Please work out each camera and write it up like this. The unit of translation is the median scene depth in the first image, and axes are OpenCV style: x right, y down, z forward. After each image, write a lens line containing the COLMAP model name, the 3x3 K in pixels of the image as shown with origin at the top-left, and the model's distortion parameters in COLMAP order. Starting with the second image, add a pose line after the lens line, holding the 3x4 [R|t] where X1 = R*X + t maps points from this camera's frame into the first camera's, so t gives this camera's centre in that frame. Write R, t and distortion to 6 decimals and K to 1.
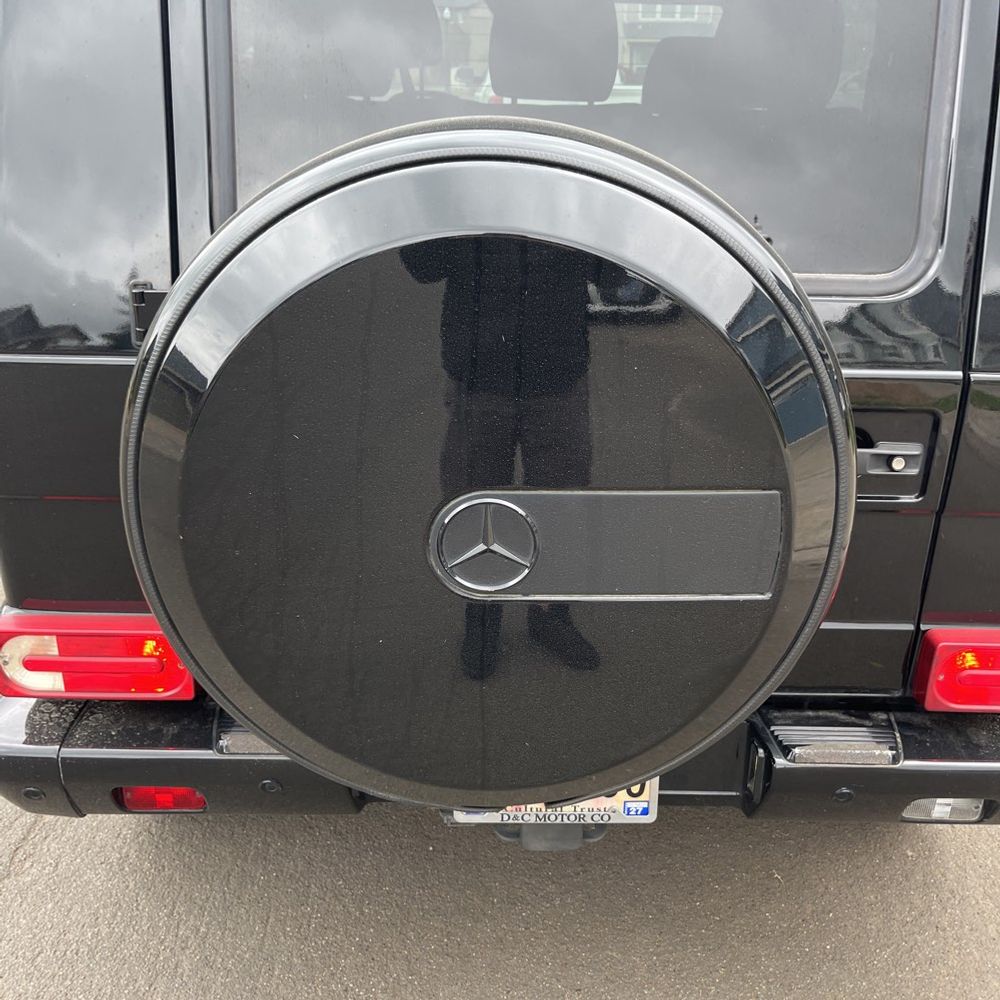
lens RADIAL K [[1018.7, 0, 490.7], [0, 1018.7, 499.6], [0, 0, 1]] dist [0.026396, -0.014906]
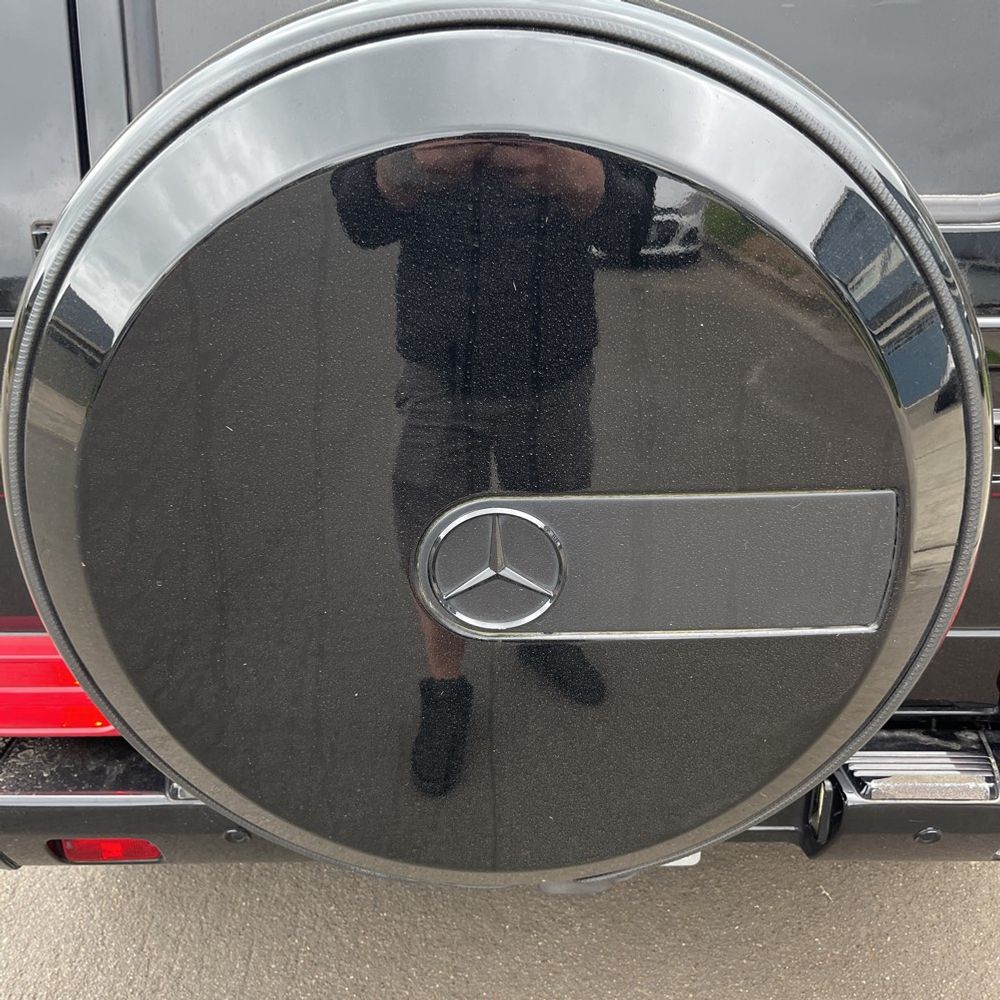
lens RADIAL K [[1018.7, 0, 490.7], [0, 1018.7, 499.6], [0, 0, 1]] dist [0.026396, -0.014906]
pose [[0.999845, -0.017614, -0.000544, -0.003863], [0.017619, 0.998586, 0.050159, -0.028572], [-0.000341, -0.050161, 0.998741, 0.176775]]
